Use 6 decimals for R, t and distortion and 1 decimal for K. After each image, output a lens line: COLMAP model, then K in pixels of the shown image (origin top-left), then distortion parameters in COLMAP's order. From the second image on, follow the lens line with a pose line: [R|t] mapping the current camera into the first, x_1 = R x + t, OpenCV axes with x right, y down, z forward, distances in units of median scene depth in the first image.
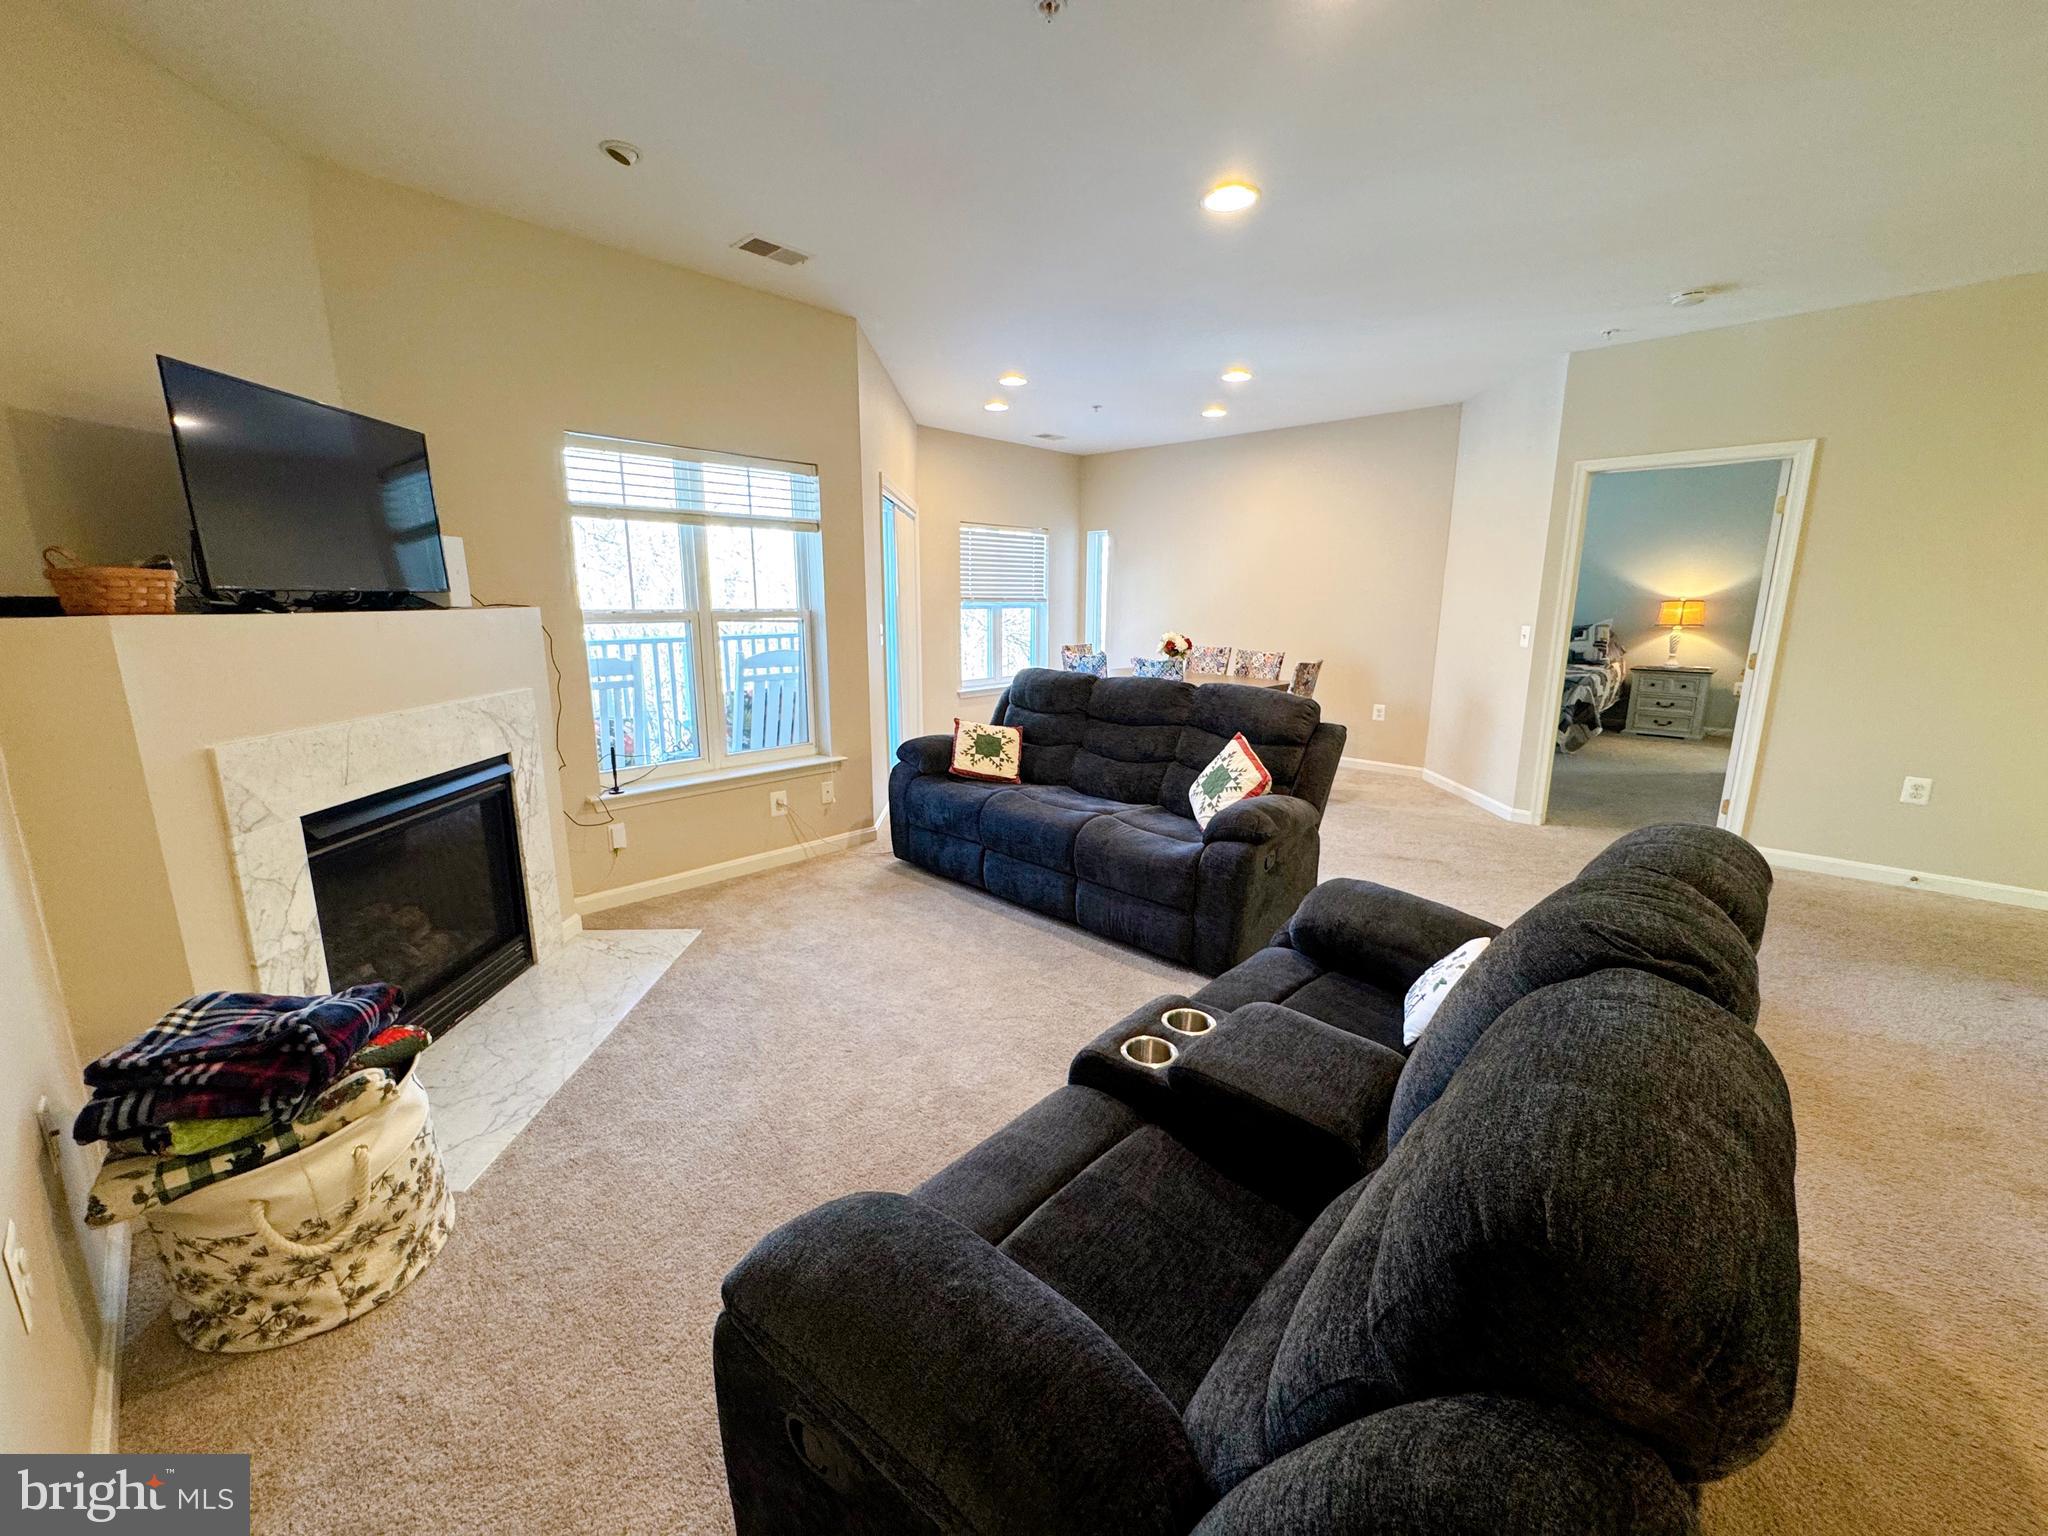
lens RADIAL K [[830.6, 0, 1028.7], [0, 830.6, 758.3], [0, 0, 1]] dist [-0.000793, -0.000091]
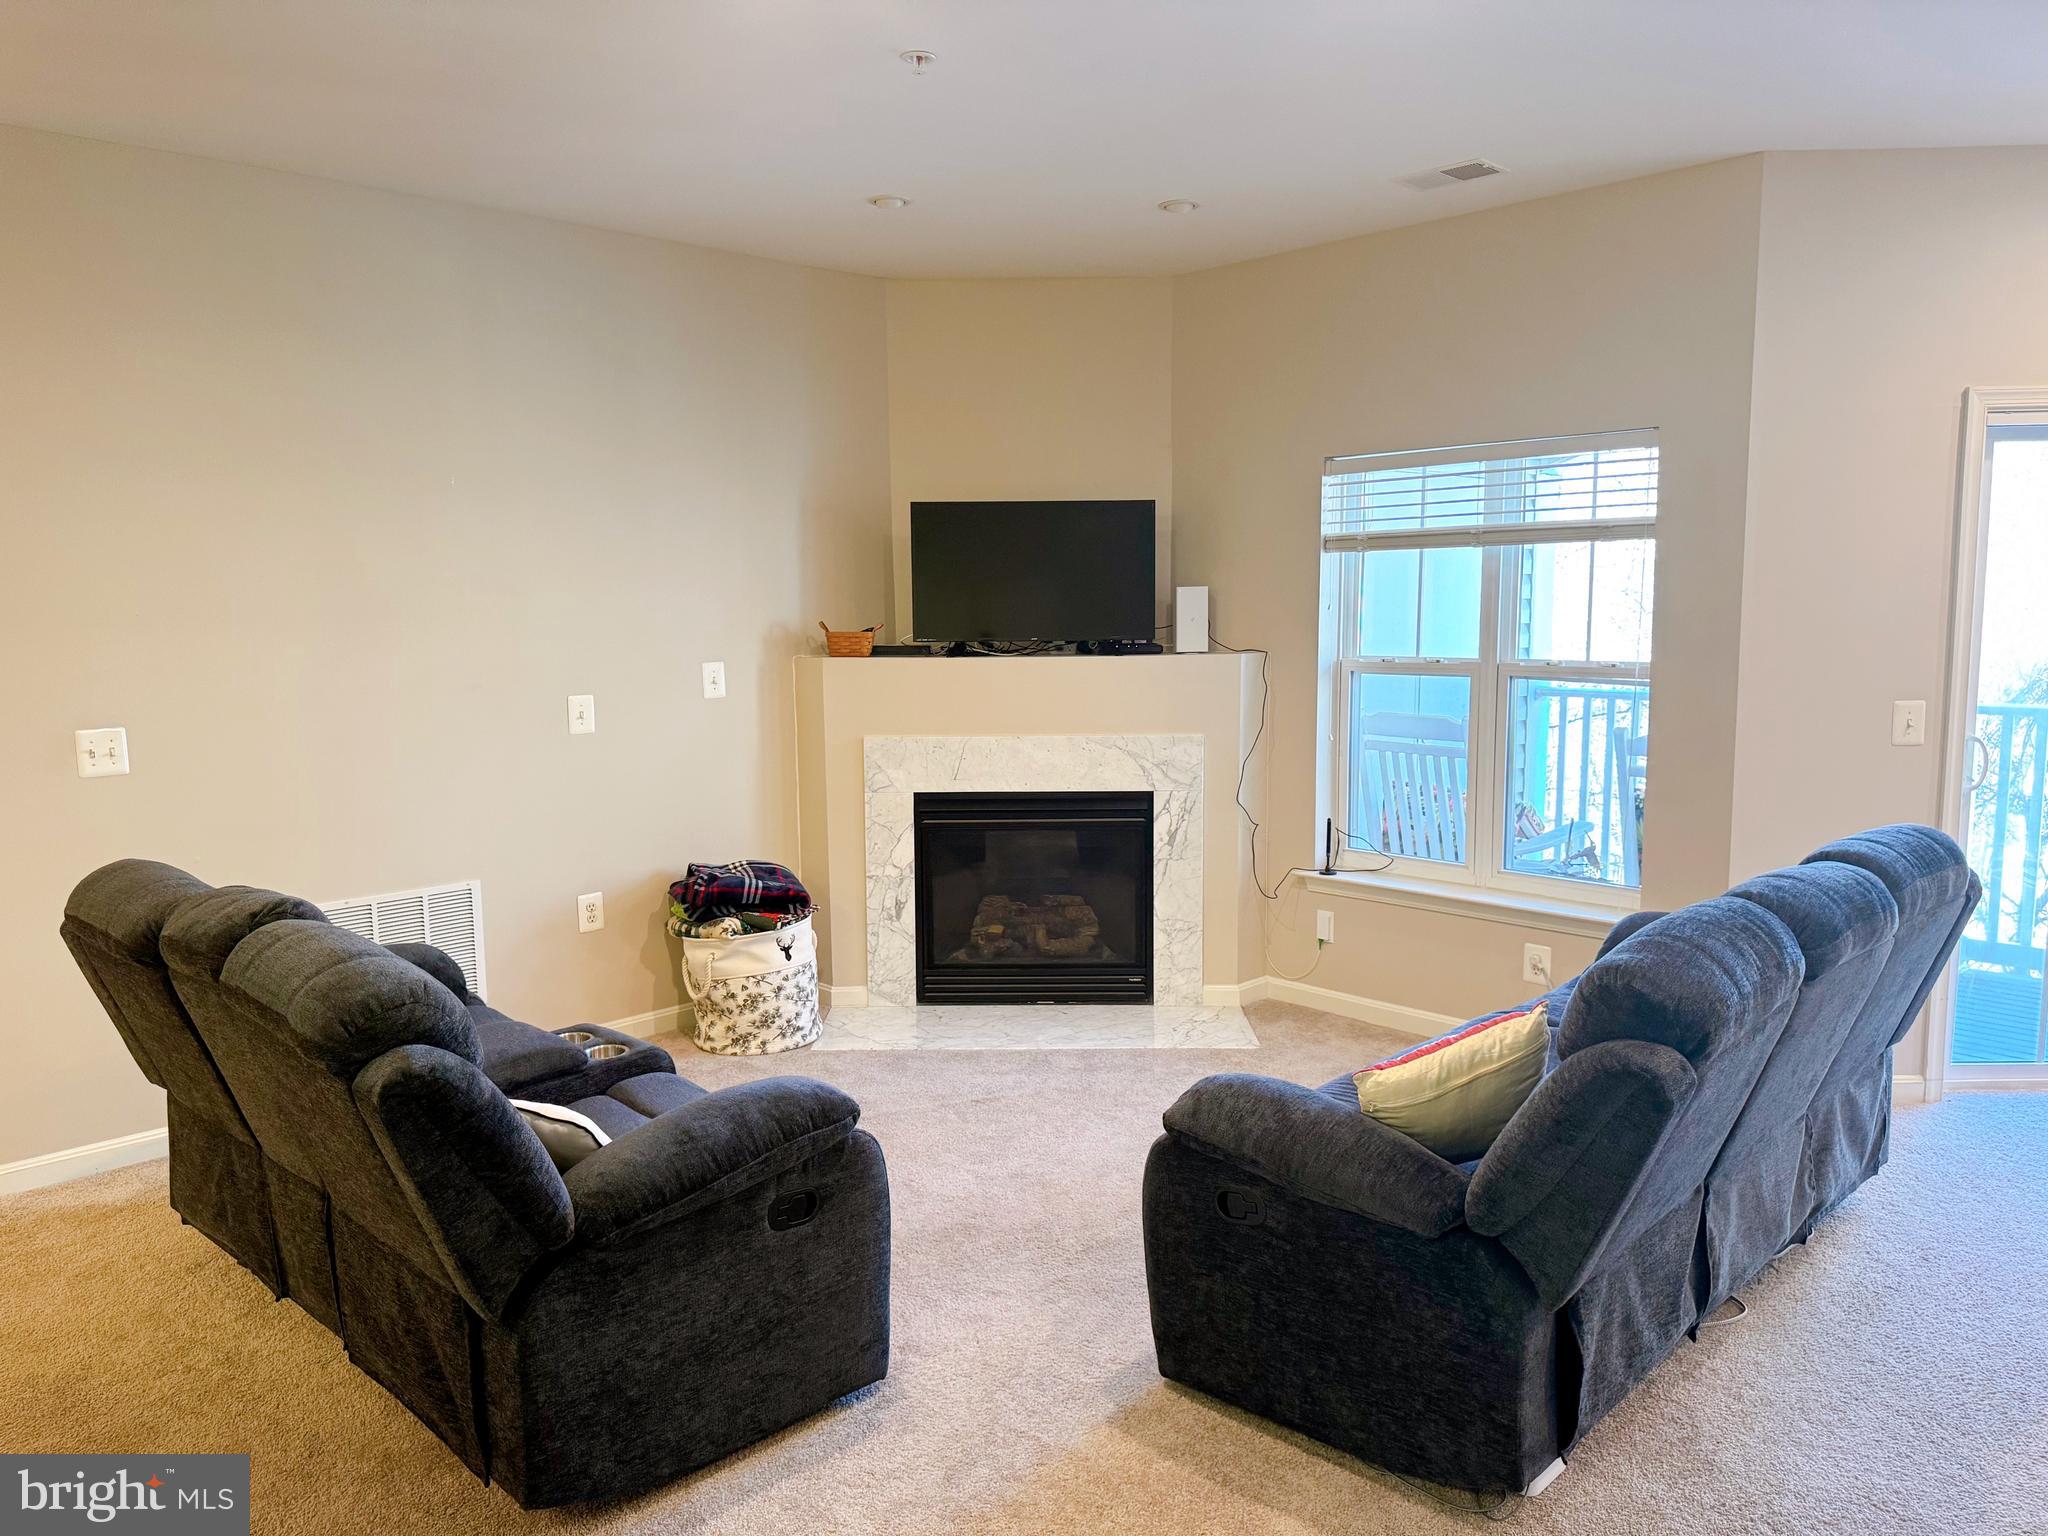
lens RADIAL K [[1433.7, 0, 1018.7], [0, 1433.7, 753.7], [0, 0, 1]] dist [0.127929, -0.197669]
pose [[-0.050517, 0.104070, -0.993286, 0.955949], [-0.182063, 0.976931, 0.111616, -0.183395], [0.981988, 0.186479, -0.030404, 0.716431]]
